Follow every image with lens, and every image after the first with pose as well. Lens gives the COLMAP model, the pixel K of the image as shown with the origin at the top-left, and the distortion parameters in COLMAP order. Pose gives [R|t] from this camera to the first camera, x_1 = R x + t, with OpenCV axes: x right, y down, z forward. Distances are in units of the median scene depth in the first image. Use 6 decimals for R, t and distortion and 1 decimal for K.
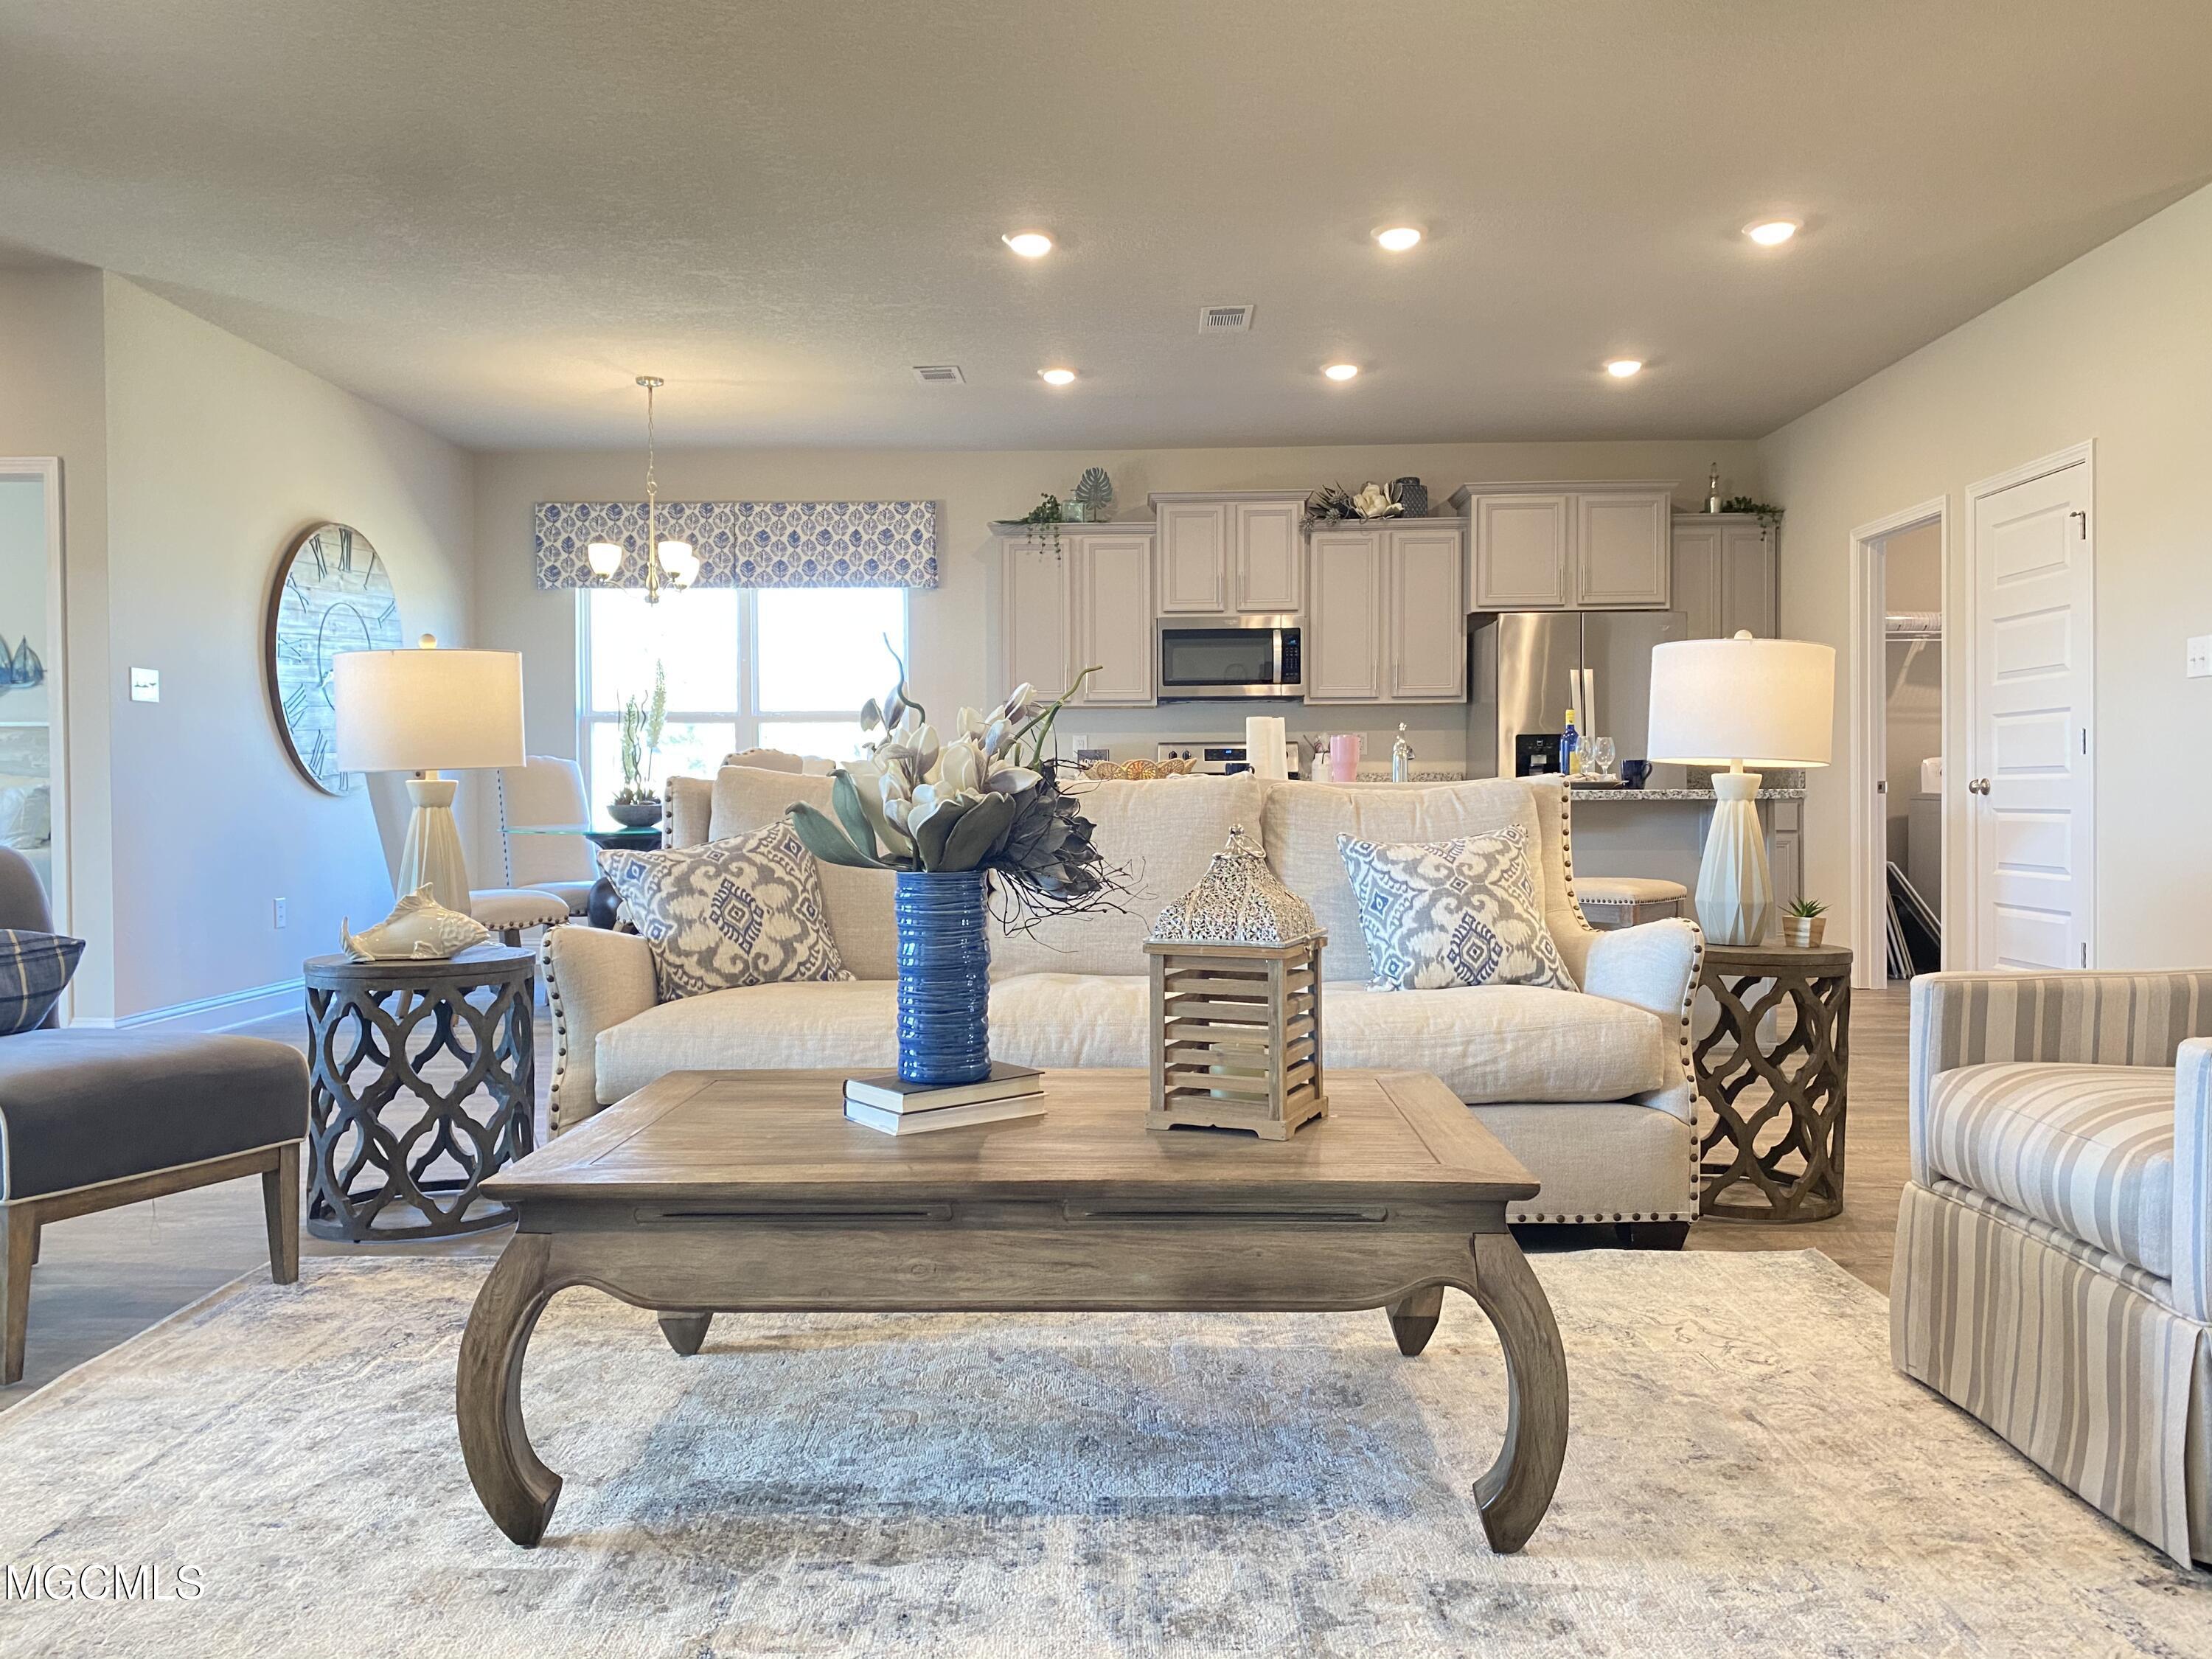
lens RADIAL K [[1687.6, 0, 1107.3], [0, 1687.6, 819.1], [0, 0, 1]] dist [0.099550, -0.186930]
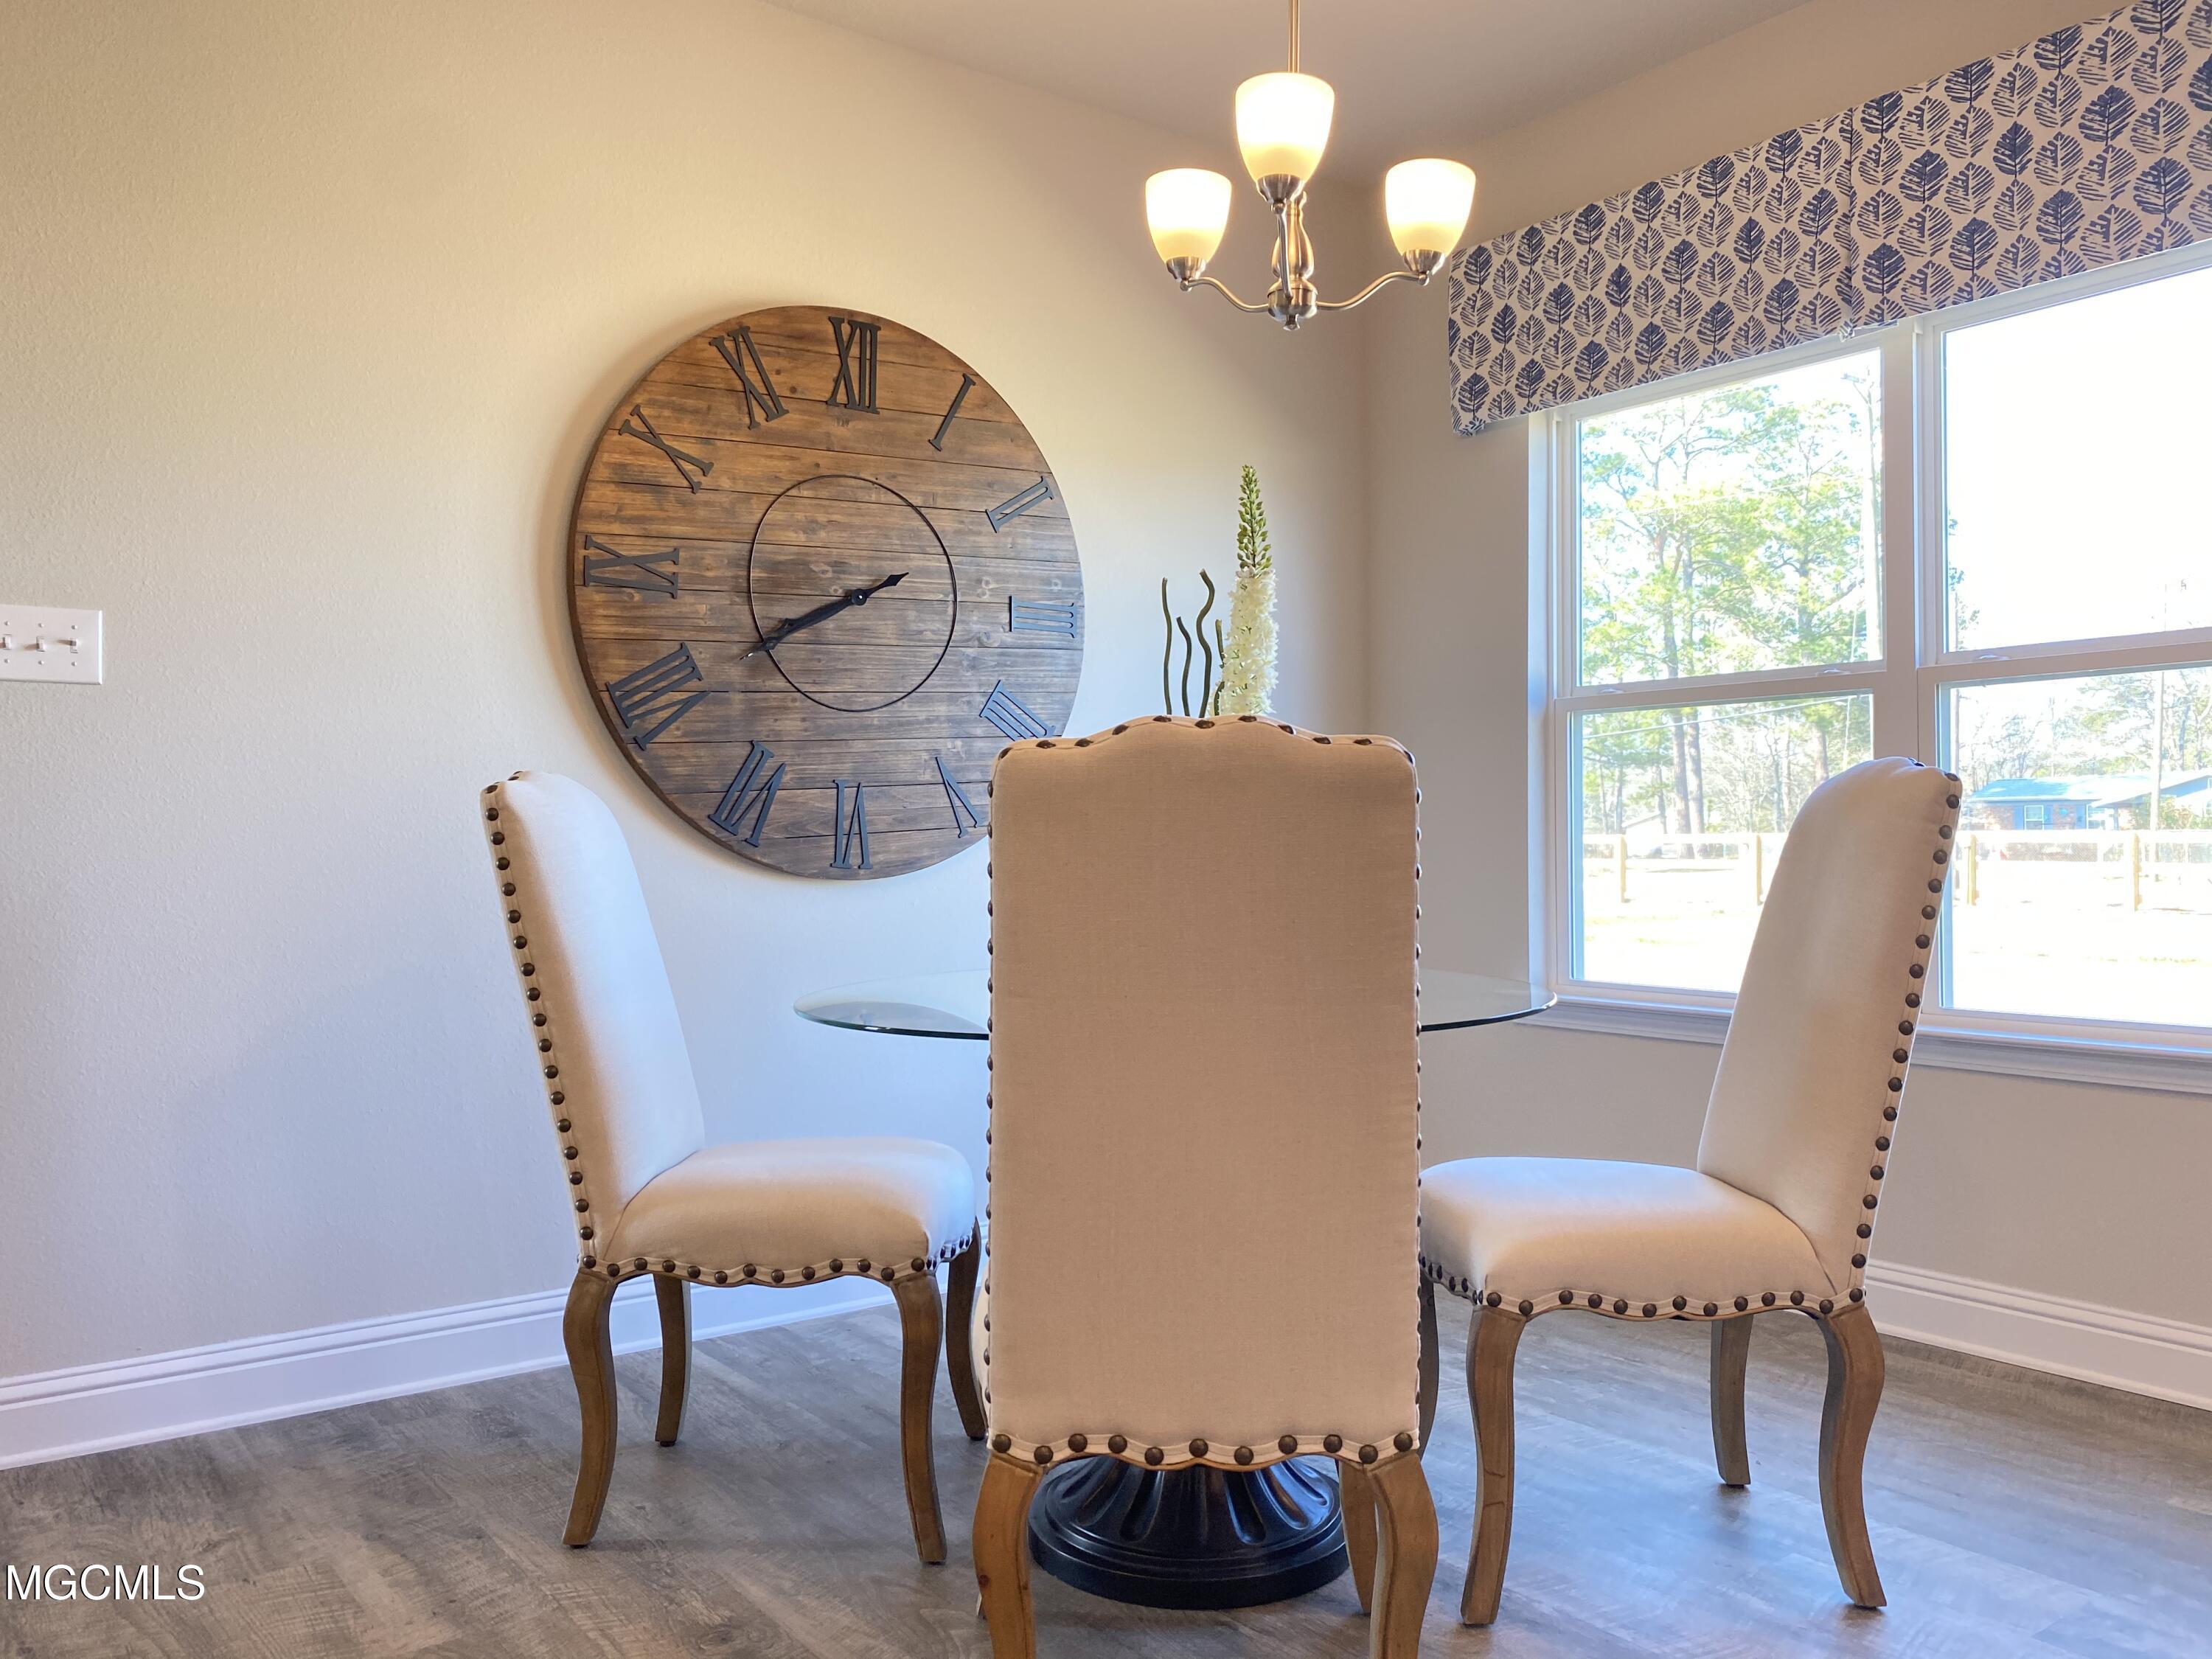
lens RADIAL K [[1669.2, 0, 1108.6], [0, 1669.2, 839.7], [0, 0, 1]] dist [-0.002736, -0.007340]
pose [[0.628180, 0.004172, -0.778057, -0.037562], [-0.015336, 0.999858, -0.007020, -0.019635], [0.777917, 0.016342, 0.628155, 0.684555]]
